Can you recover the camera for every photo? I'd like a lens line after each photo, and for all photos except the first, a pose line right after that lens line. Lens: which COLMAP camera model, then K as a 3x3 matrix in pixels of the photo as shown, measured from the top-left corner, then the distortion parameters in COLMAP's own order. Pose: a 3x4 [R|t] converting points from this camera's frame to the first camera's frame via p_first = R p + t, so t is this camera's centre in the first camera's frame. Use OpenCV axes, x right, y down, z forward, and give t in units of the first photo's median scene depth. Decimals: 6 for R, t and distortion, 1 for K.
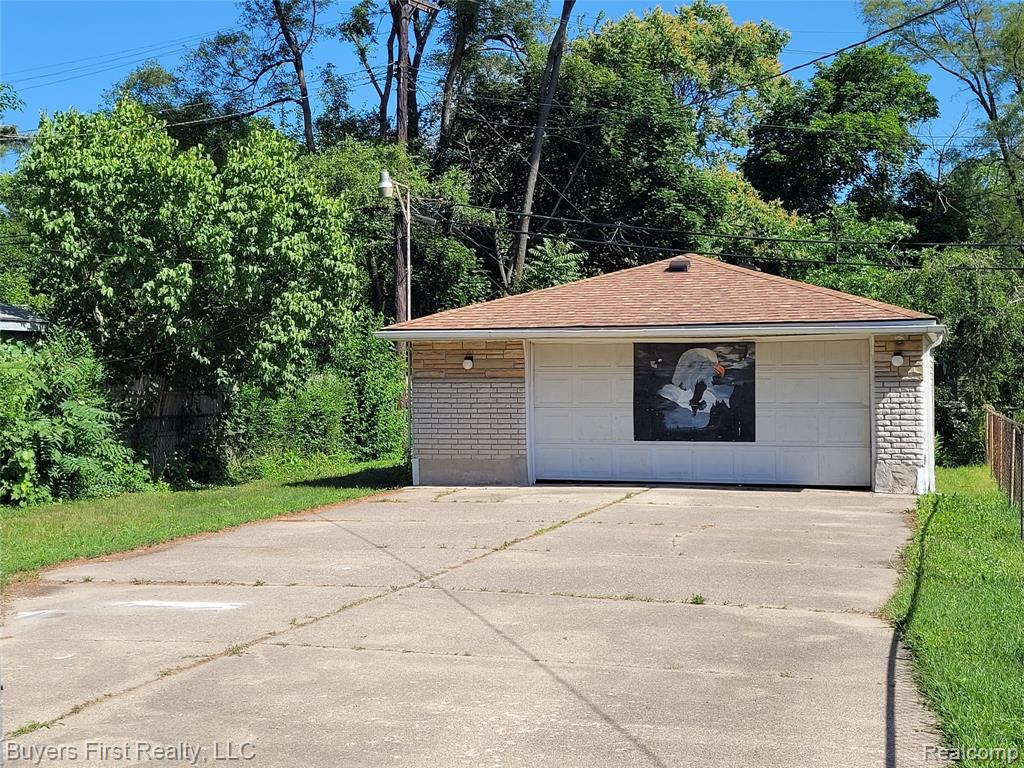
lens RADIAL K [[1398.3, 0, 512.0], [0, 1398.3, 384.0], [0, 0, 1]] dist [0.030984, -0.024521]
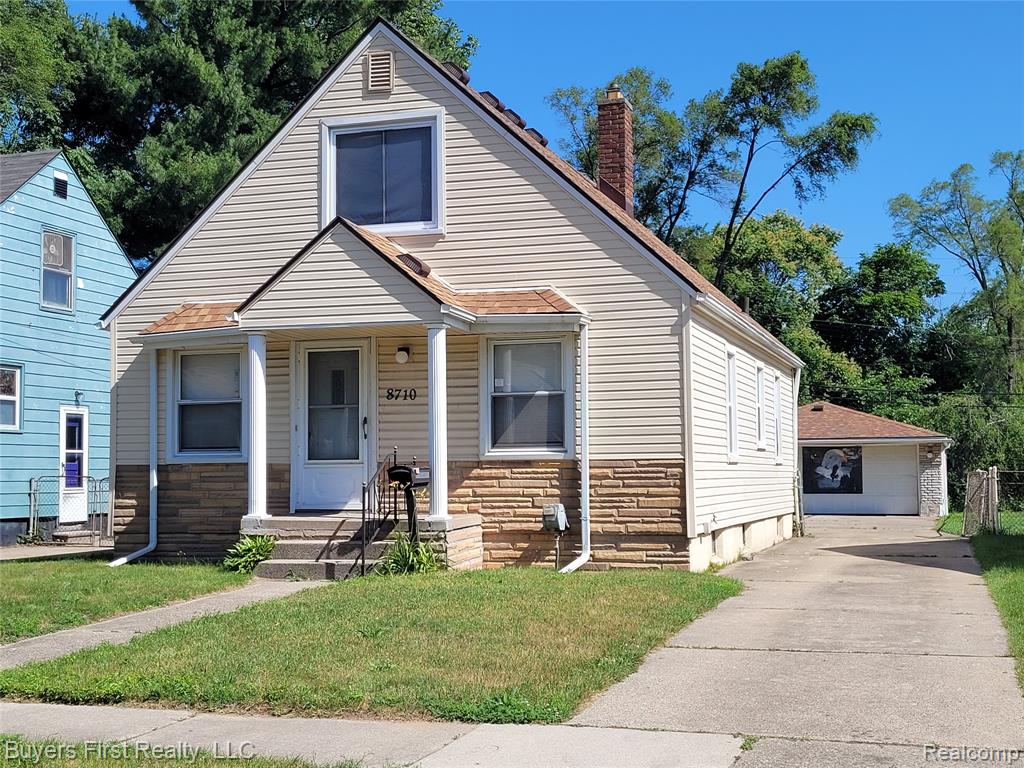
lens RADIAL K [[1398.3, 0, 512.0], [0, 1398.3, 384.0], [0, 0, 1]] dist [0.030984, -0.024521]
pose [[0.999975, 0.001518, -0.006898, -0.248939], [-0.001996, 0.997557, -0.069822, 0.018124], [0.006775, 0.069834, 0.997536, -0.821110]]
